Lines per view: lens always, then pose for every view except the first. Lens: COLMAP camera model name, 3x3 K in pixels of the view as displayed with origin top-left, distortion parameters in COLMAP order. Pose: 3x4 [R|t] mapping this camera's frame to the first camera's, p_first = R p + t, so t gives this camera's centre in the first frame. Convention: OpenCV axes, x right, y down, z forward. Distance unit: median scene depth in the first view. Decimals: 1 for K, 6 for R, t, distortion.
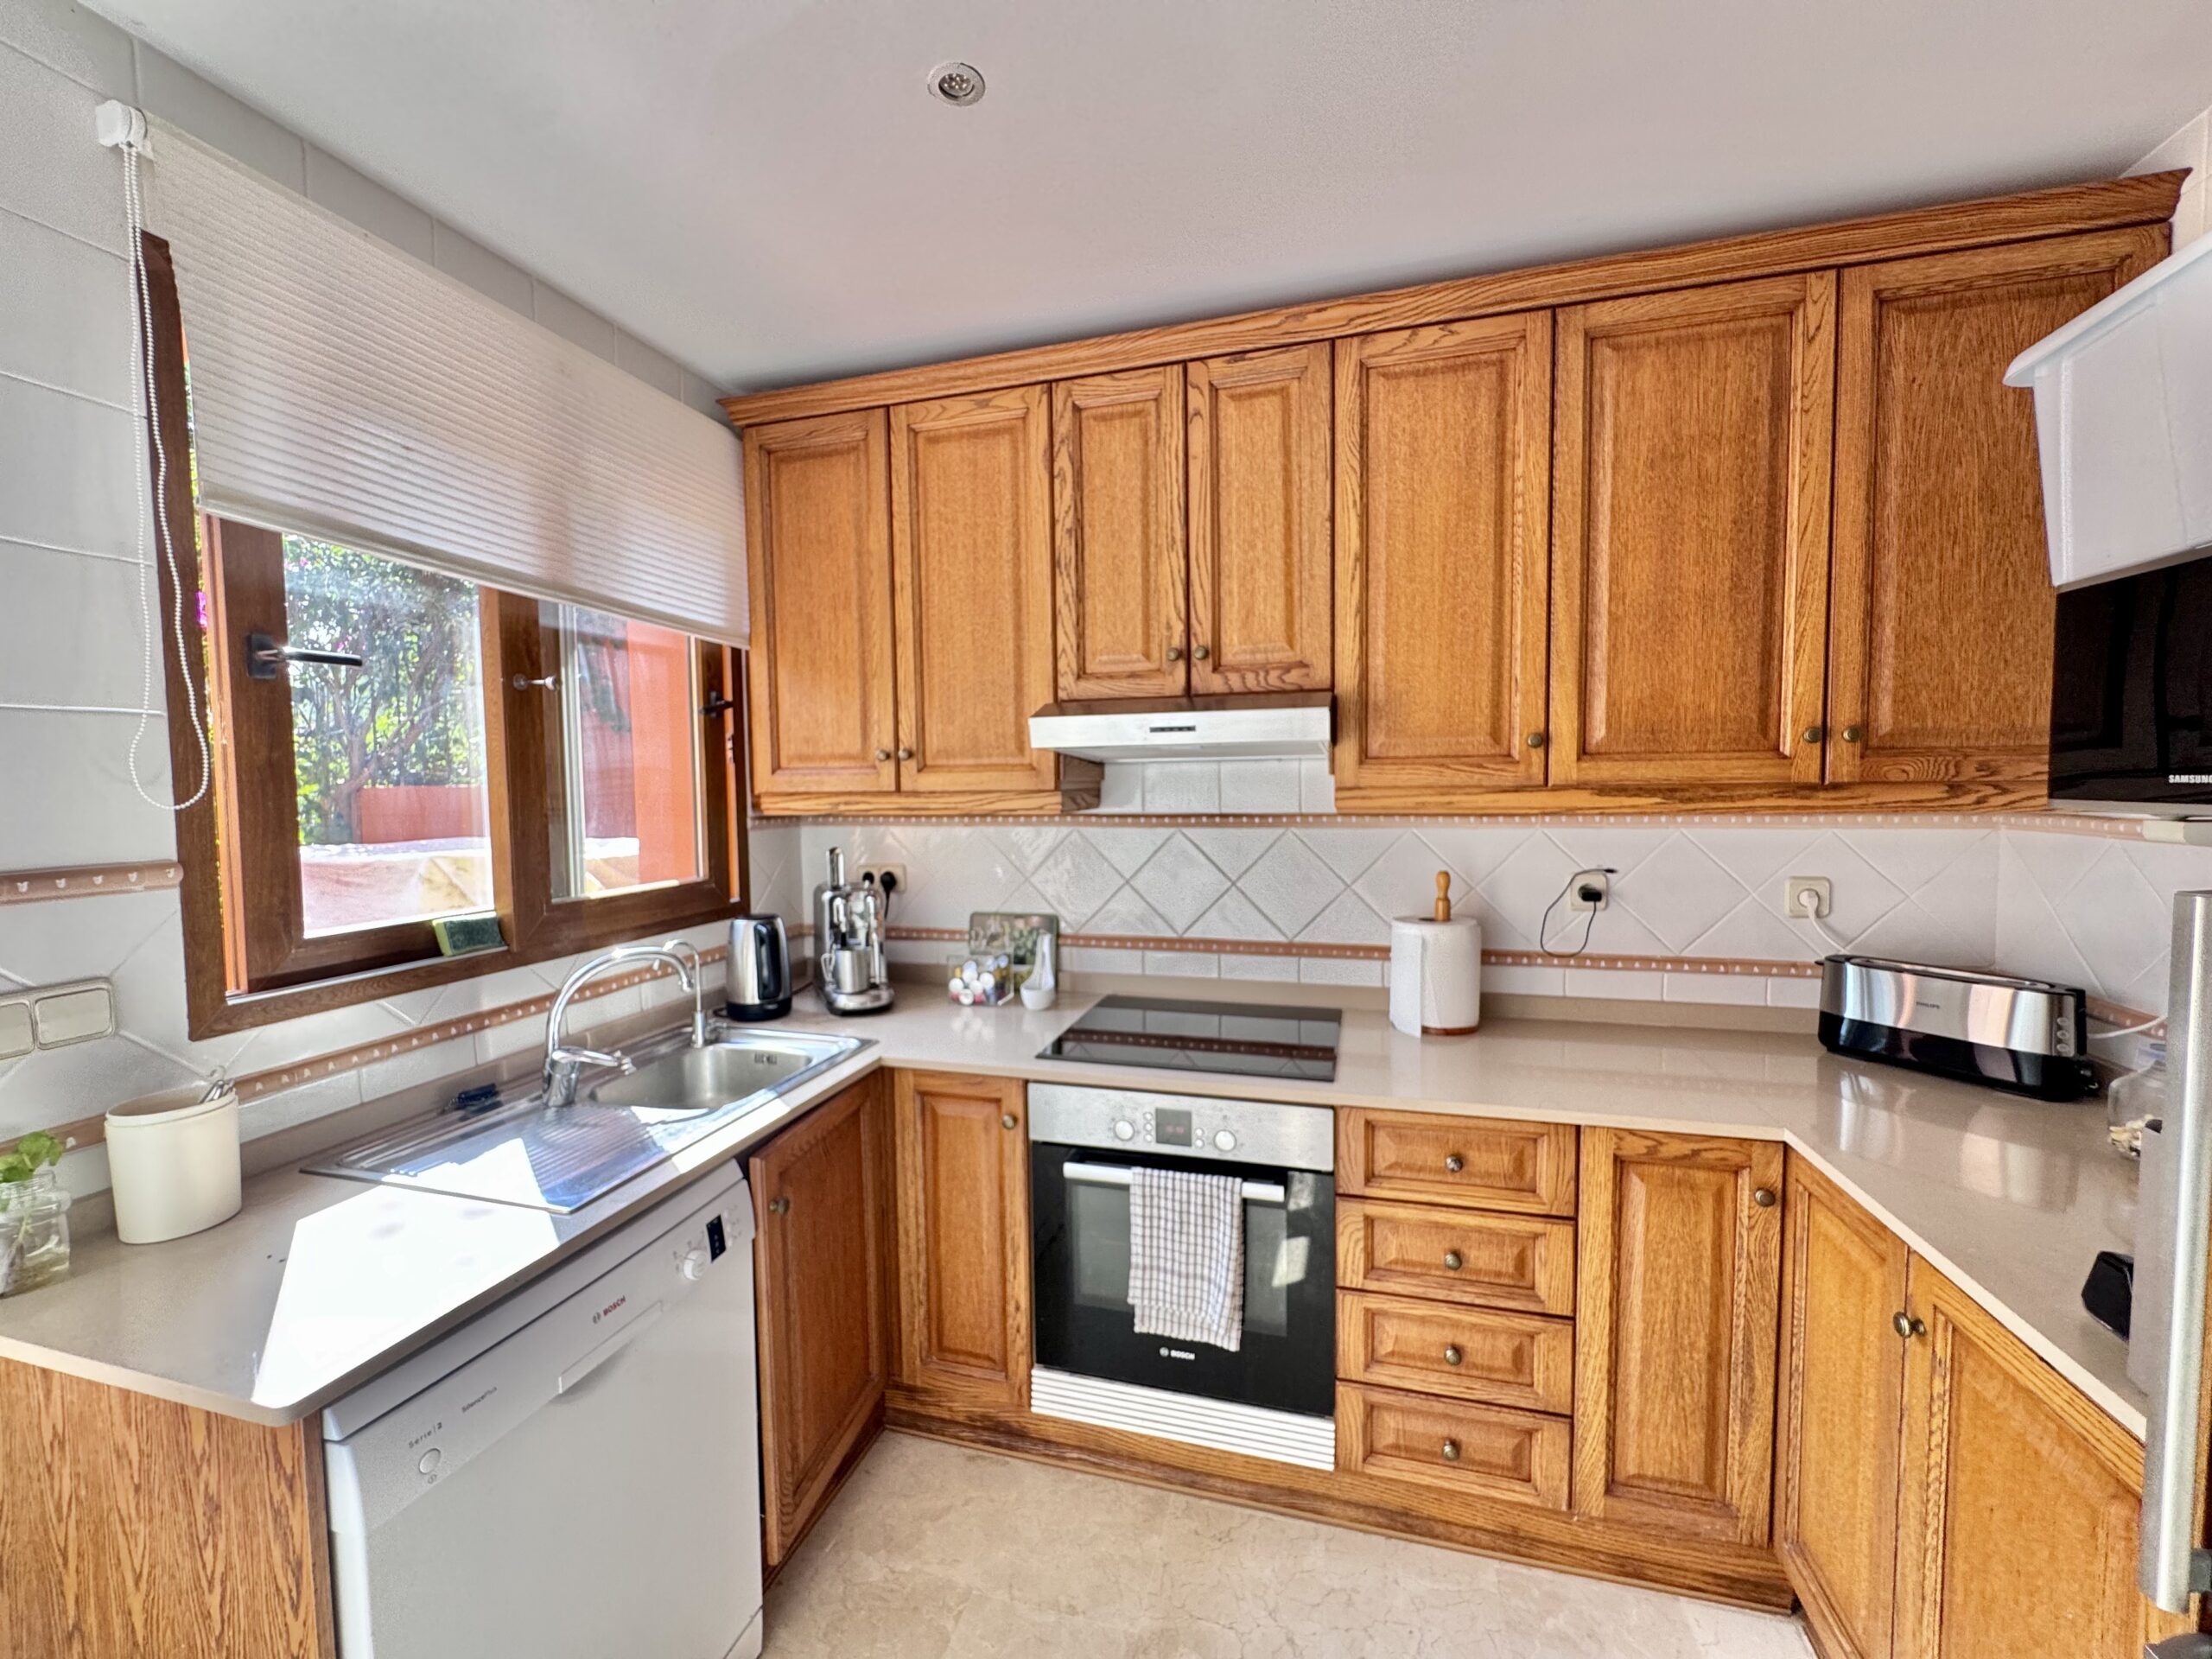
lens RADIAL K [[890.0, 0, 1097.2], [0, 890.0, 834.2], [0, 0, 1]] dist [-0.000598, -0.000012]
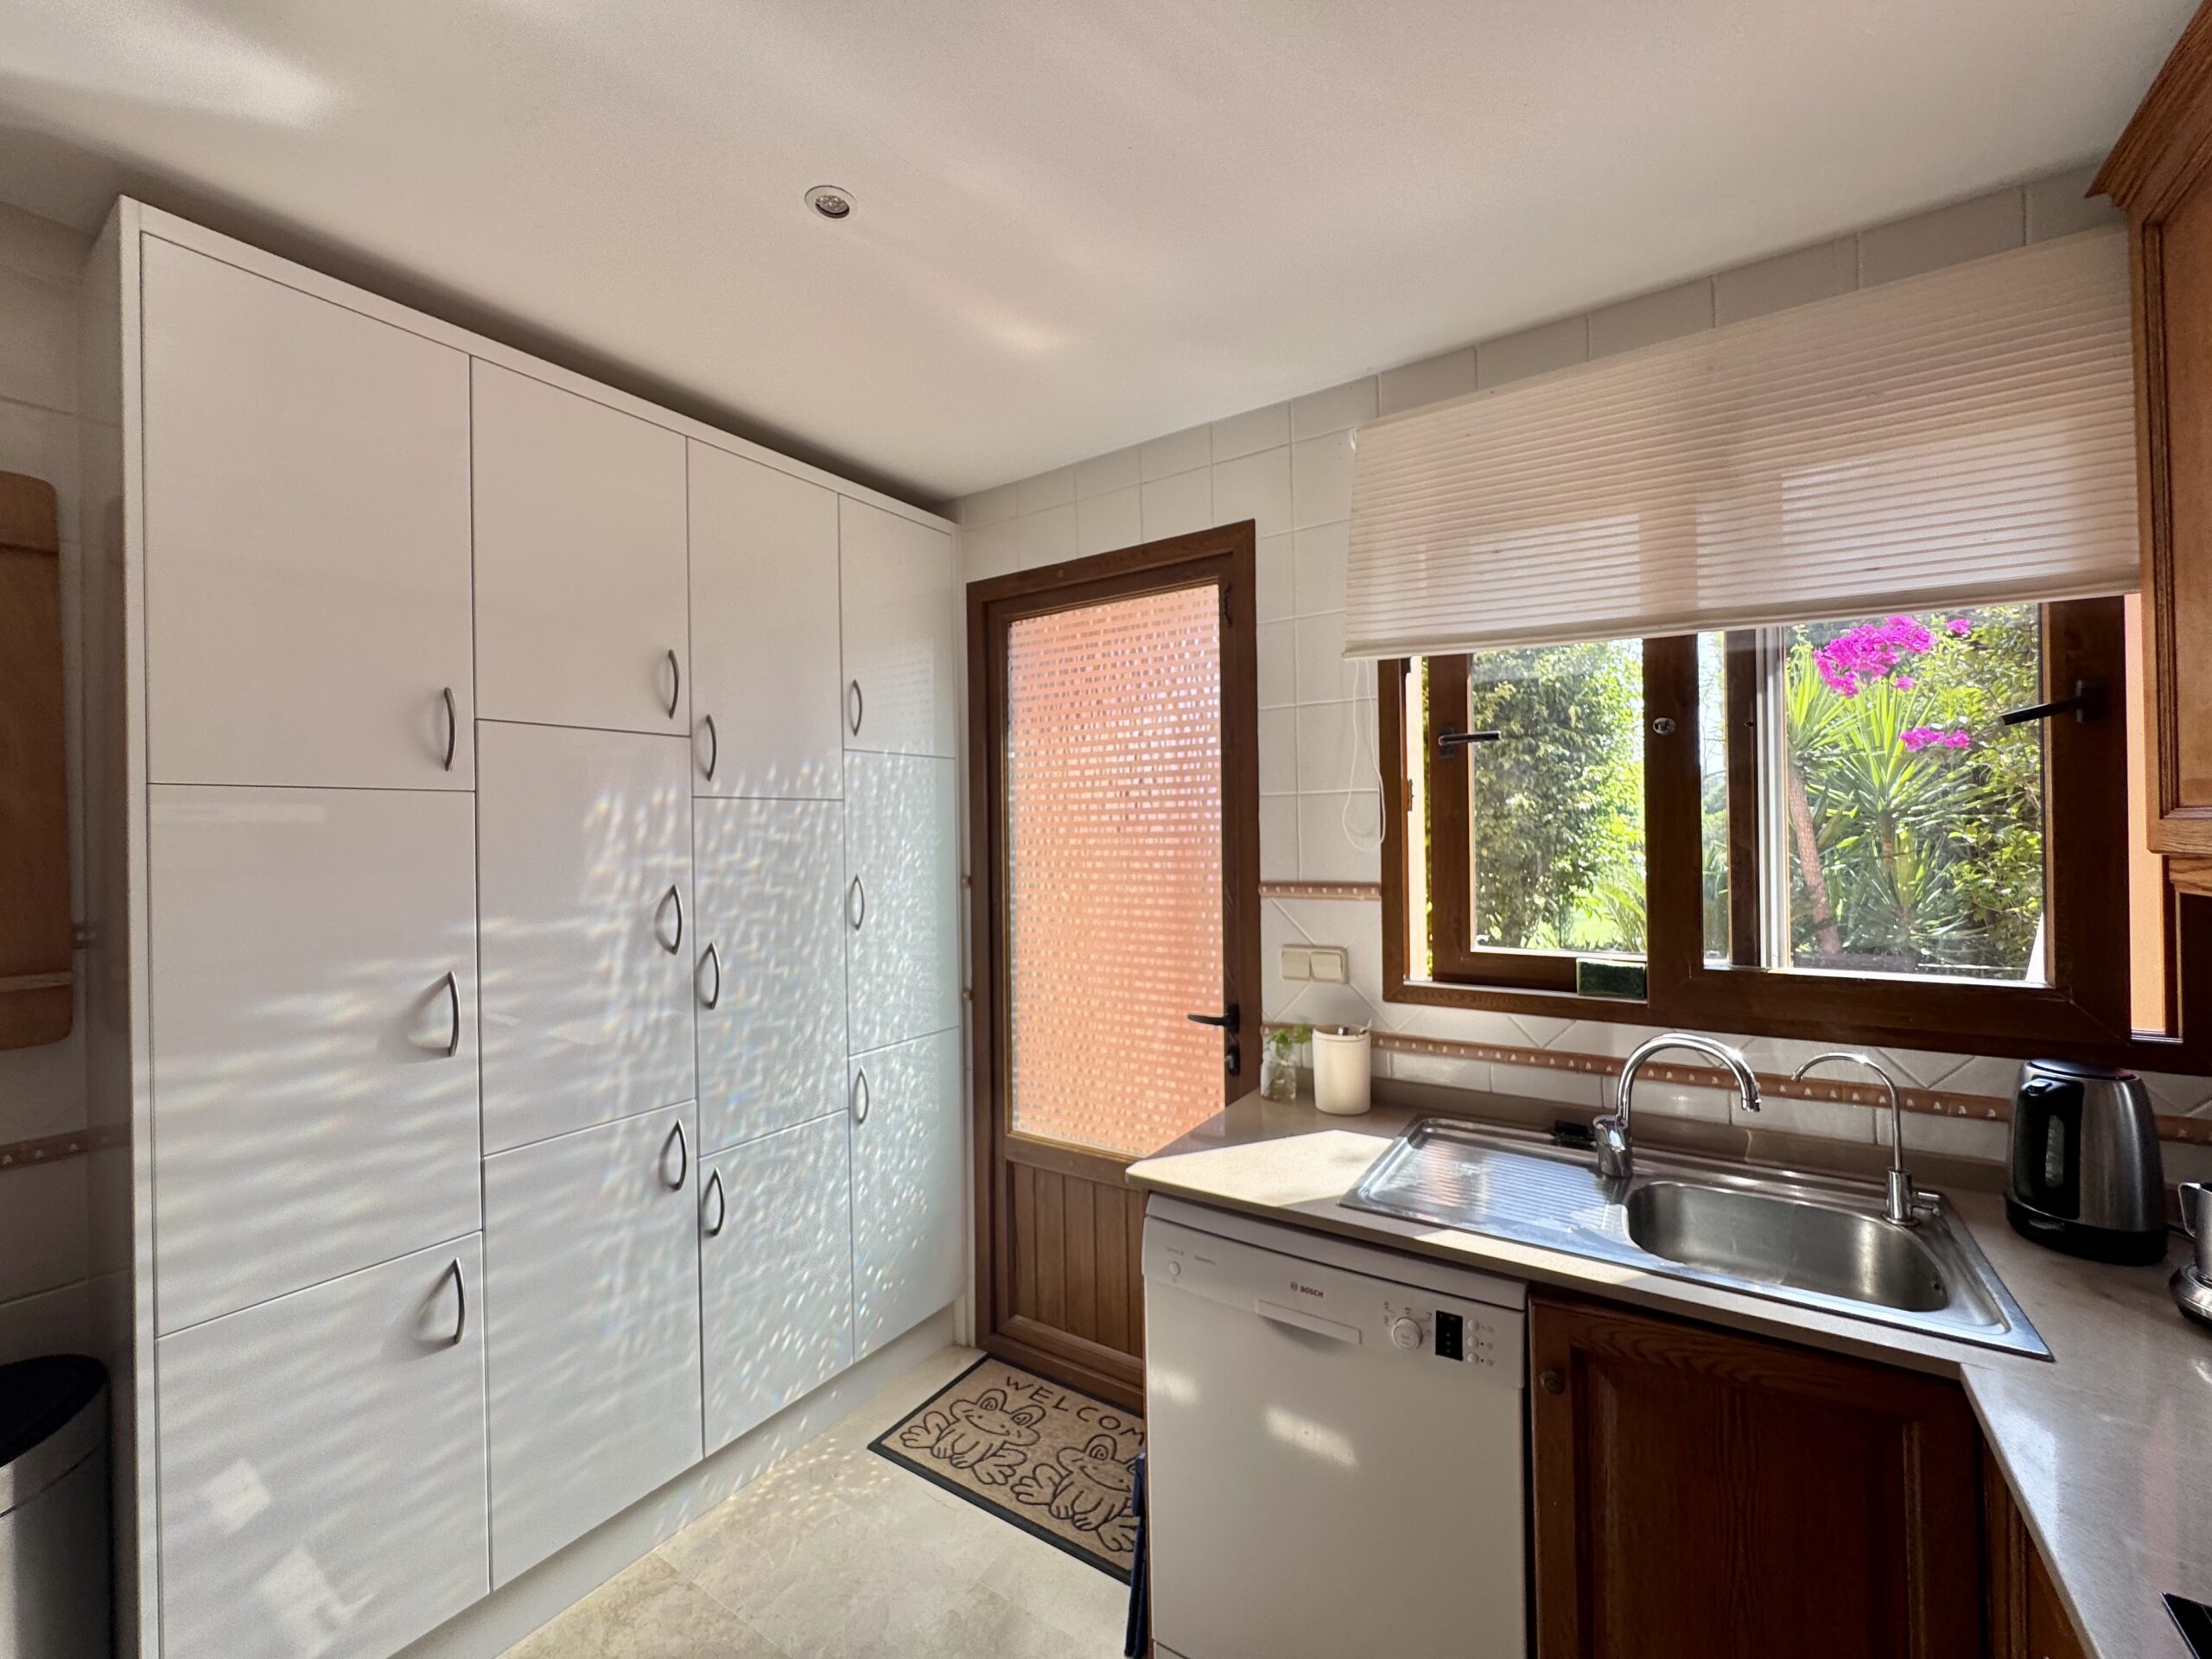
lens RADIAL K [[890.0, 0, 1108.8], [0, 890.0, 824.8], [0, 0, 1]] dist [-0.000598, -0.000012]
pose [[-0.286854, 0.016603, -0.957831, 0.553645], [-0.038528, 0.998841, 0.028852, -0.091752], [0.957199, 0.045180, -0.285882, 0.901375]]
